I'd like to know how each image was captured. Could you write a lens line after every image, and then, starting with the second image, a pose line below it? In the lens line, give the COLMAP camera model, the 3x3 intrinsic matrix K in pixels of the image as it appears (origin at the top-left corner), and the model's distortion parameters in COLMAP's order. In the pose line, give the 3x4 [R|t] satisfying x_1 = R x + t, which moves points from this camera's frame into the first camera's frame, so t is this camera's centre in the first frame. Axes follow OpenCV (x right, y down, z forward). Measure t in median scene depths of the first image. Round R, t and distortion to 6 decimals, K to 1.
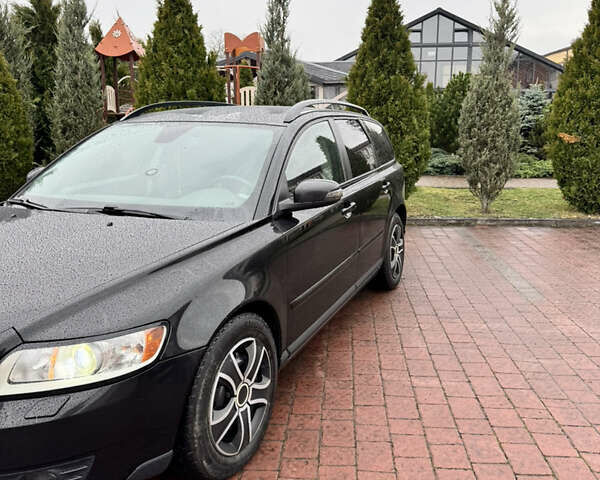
lens RADIAL K [[565.4, 0, 297.4], [0, 565.4, 230.1], [0, 0, 1]] dist [0.015174, 0.000000]
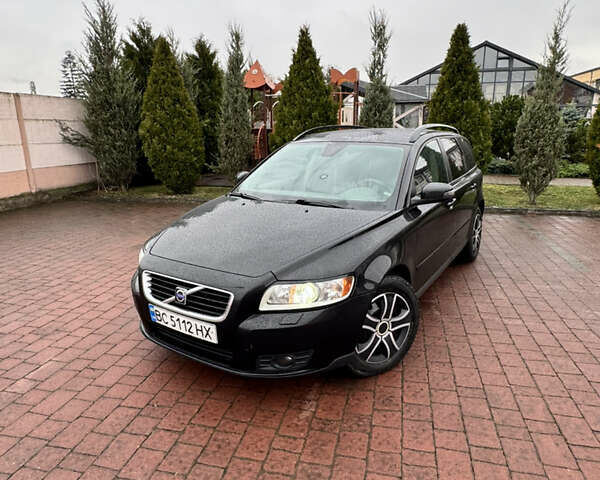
lens RADIAL K [[419.5, 0, 299.0], [0, 419.5, 234.6], [0, 0, 1]] dist [-0.023671, 0.014413]
pose [[0.988012, 0.030603, -0.151314, -0.061560], [-0.022265, 0.998154, 0.056498, -0.002950], [0.152763, -0.052452, 0.986870, -0.054659]]
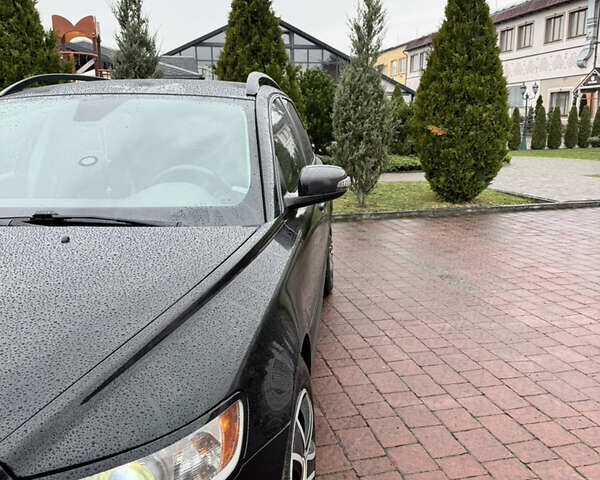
lens RADIAL K [[565.4, 0, 296.5], [0, 565.4, 241.0], [0, 0, 1]] dist [0.015174, 0.000000]
pose [[0.953120, -0.064638, 0.295608, -0.079164], [0.060226, 0.997896, 0.024015, -0.002421], [-0.296538, -0.005085, 0.955008, 0.092966]]
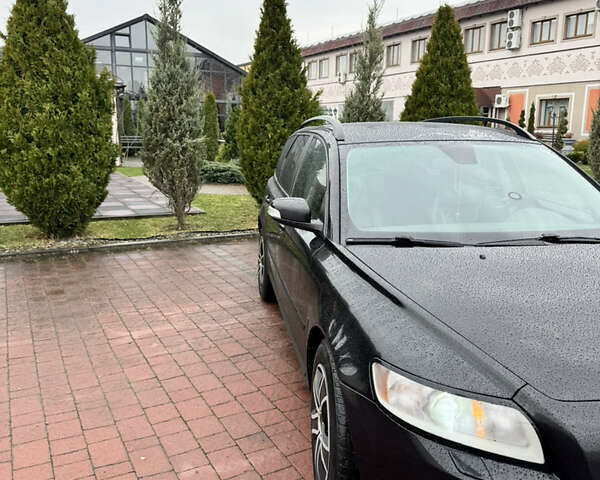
lens RADIAL K [[565.4, 0, 304.4], [0, 565.4, 244.3], [0, 0, 1]] dist [0.015174, 0.000000]
pose [[0.847271, -0.092526, 0.523040, -0.372644], [0.086493, 0.995601, 0.036013, -0.030392], [-0.524071, 0.014727, 0.851547, 0.131894]]
